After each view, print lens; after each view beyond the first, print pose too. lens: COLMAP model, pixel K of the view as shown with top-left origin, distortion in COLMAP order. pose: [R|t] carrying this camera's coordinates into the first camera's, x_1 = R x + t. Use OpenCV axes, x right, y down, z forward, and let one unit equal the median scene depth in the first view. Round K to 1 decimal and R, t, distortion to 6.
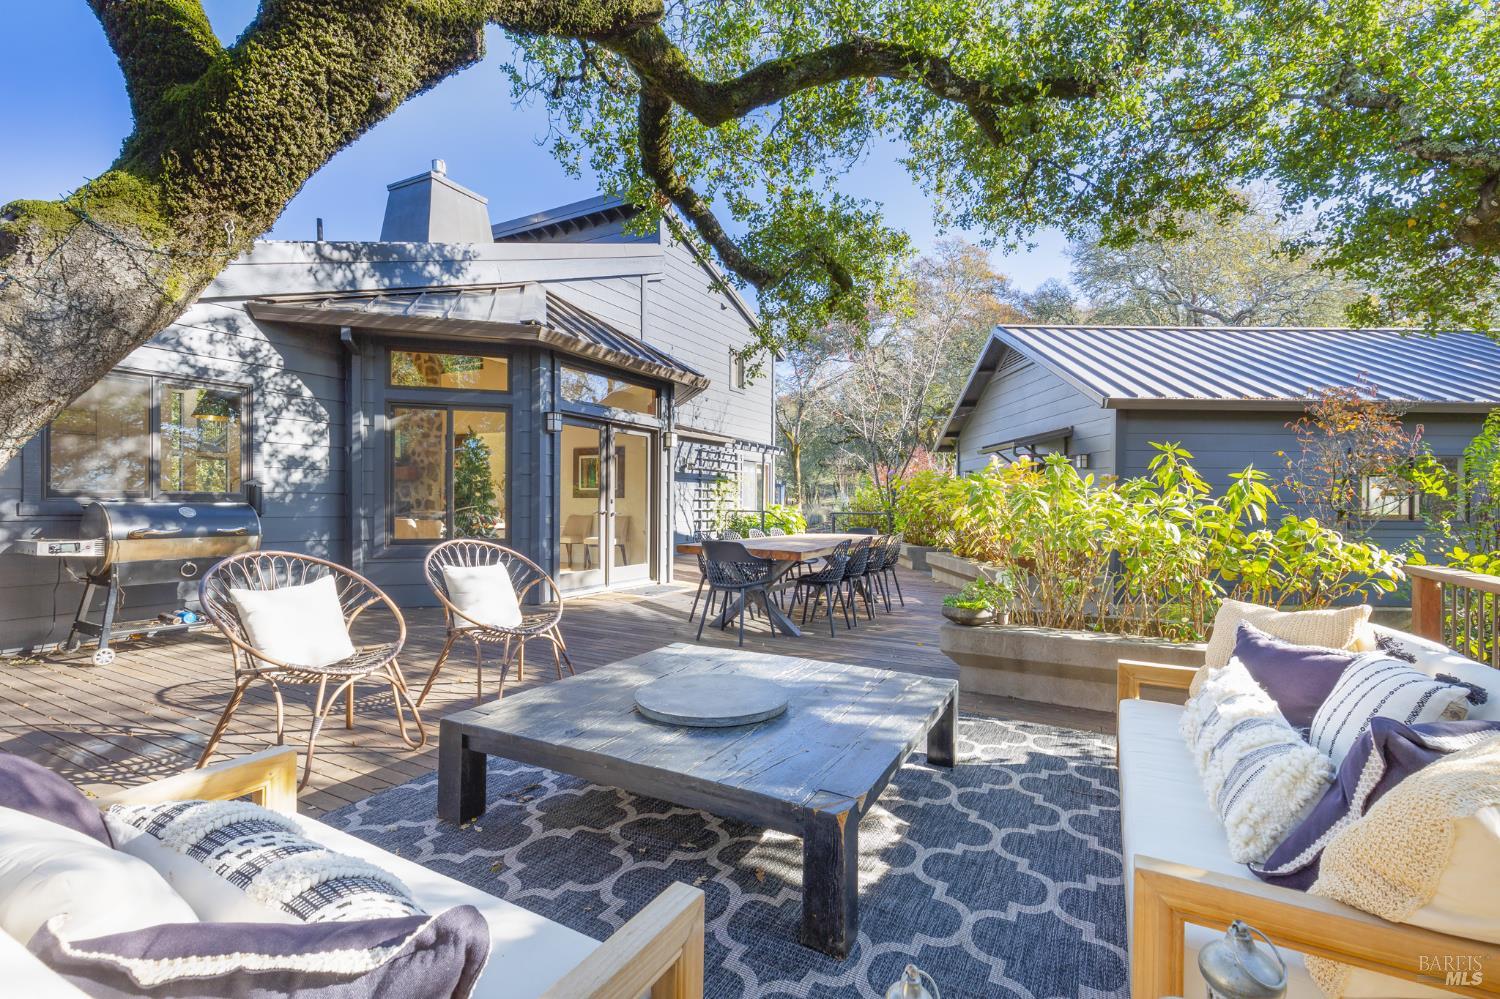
lens RADIAL K [[671.1, 0, 734.7], [0, 671.1, 504.2], [0, 0, 1]] dist [0.007220, -0.001360]
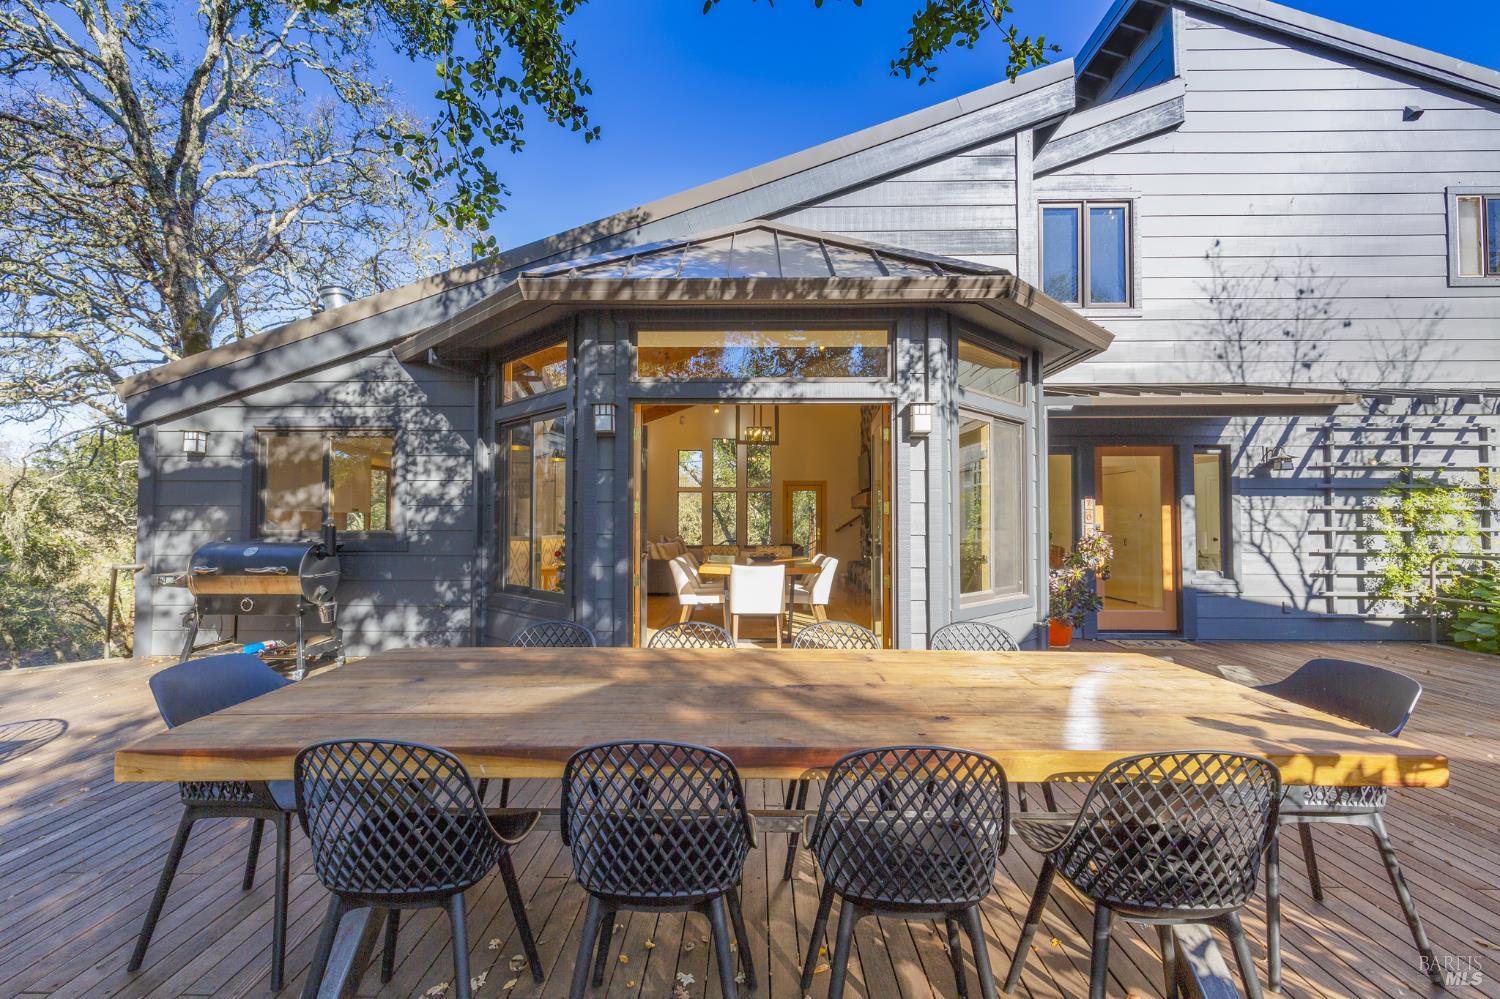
lens RADIAL K [[671.1, 0, 751.6], [0, 671.1, 503.1], [0, 0, 1]] dist [0.007220, -0.001360]
pose [[0.471946, -0.036192, -0.880884, 0.401632], [0.002539, 0.999209, -0.039692, -0.019254], [0.881624, 0.016496, 0.471665, 0.906098]]
